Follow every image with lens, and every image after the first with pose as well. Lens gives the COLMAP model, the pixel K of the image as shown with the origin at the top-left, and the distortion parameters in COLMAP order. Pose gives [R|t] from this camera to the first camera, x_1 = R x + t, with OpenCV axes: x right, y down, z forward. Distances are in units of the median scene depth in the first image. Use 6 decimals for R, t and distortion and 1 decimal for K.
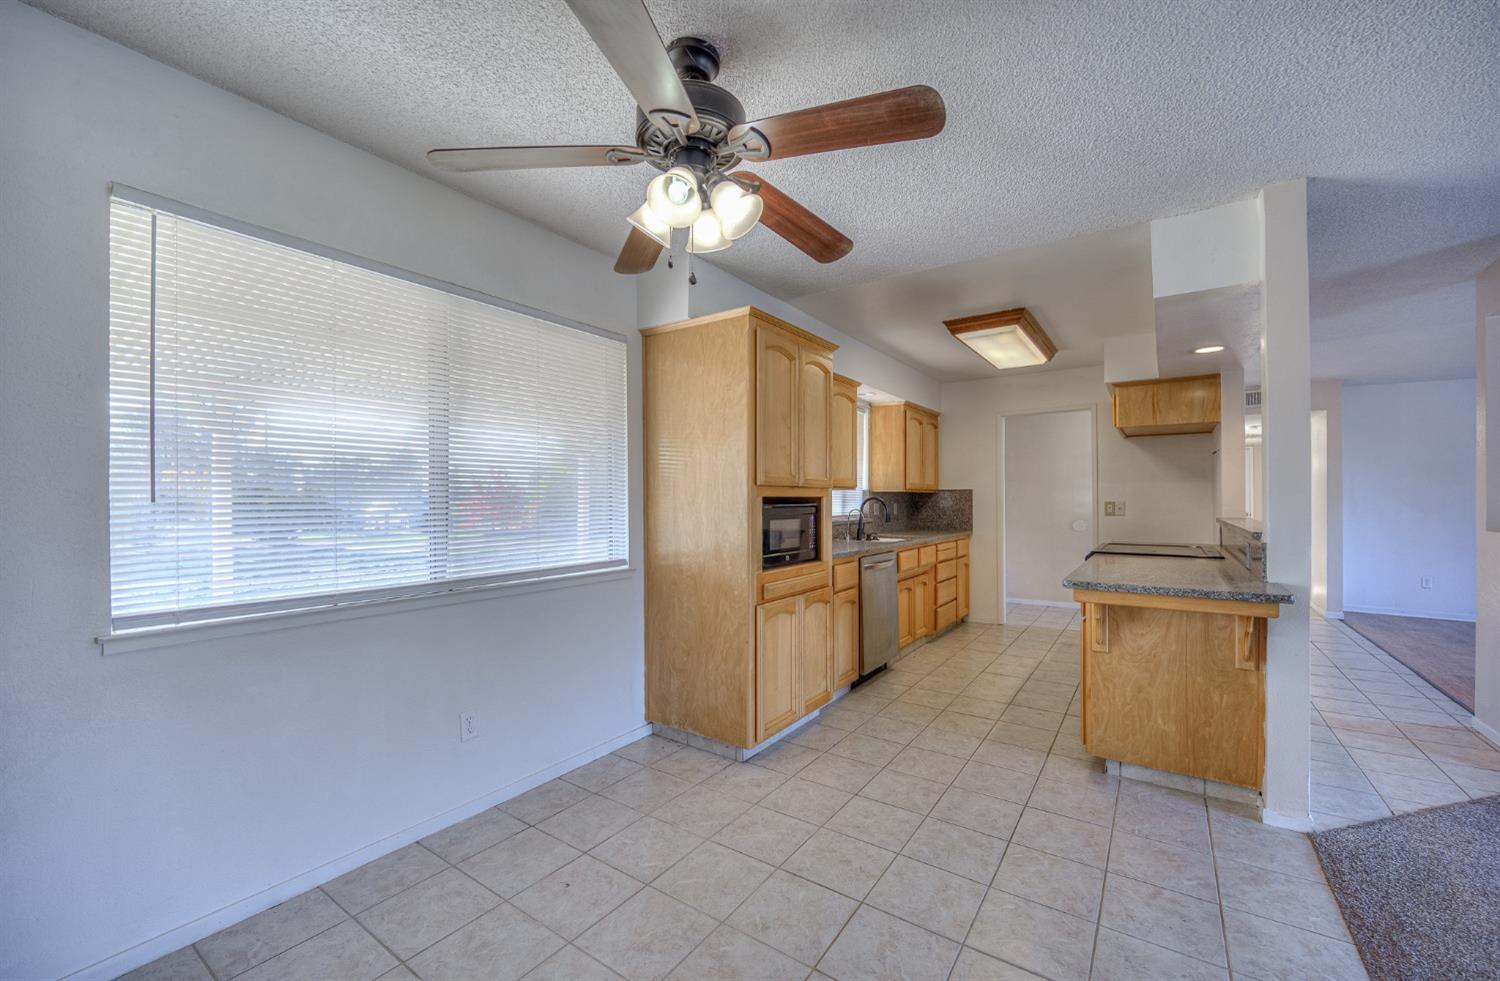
lens RADIAL K [[599.0, 0, 753.6], [0, 599.0, 500.2], [0, 0, 1]] dist [0.002892, 0.000060]
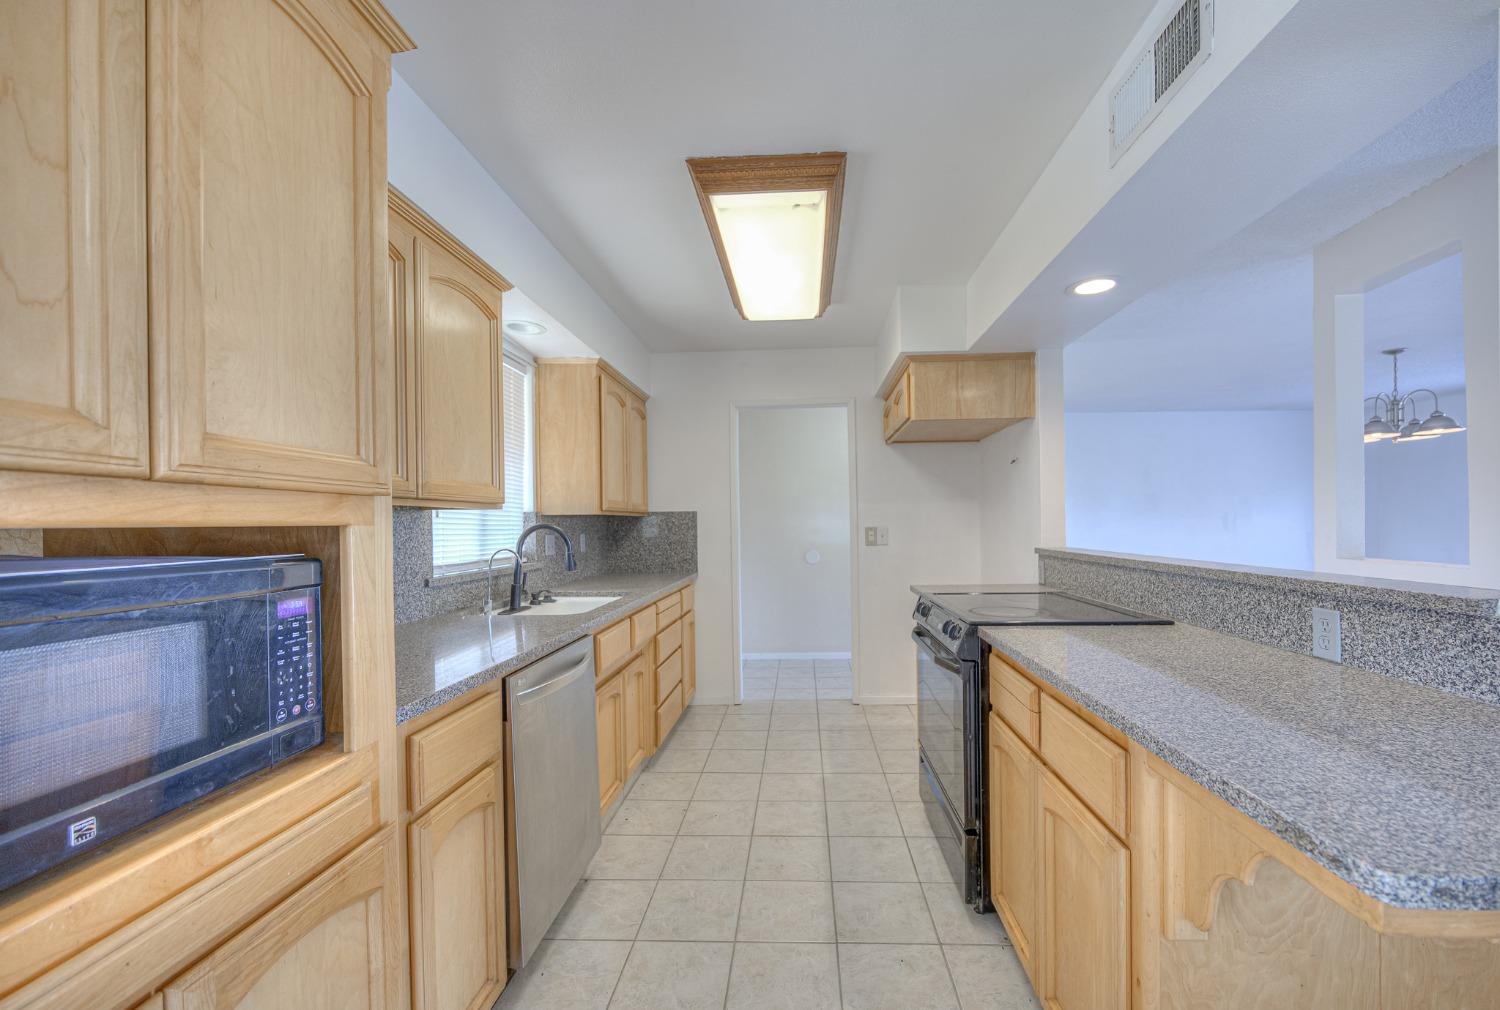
lens RADIAL K [[587.4, 0, 774.3], [0, 587.4, 529.0], [0, 0, 1]] dist [-0.023229, -0.000132]
pose [[0.845116, -0.013274, 0.534419, 0.093734], [0.010596, 0.999911, 0.008080, -0.002737], [-0.534479, -0.001165, 0.845181, 0.441713]]
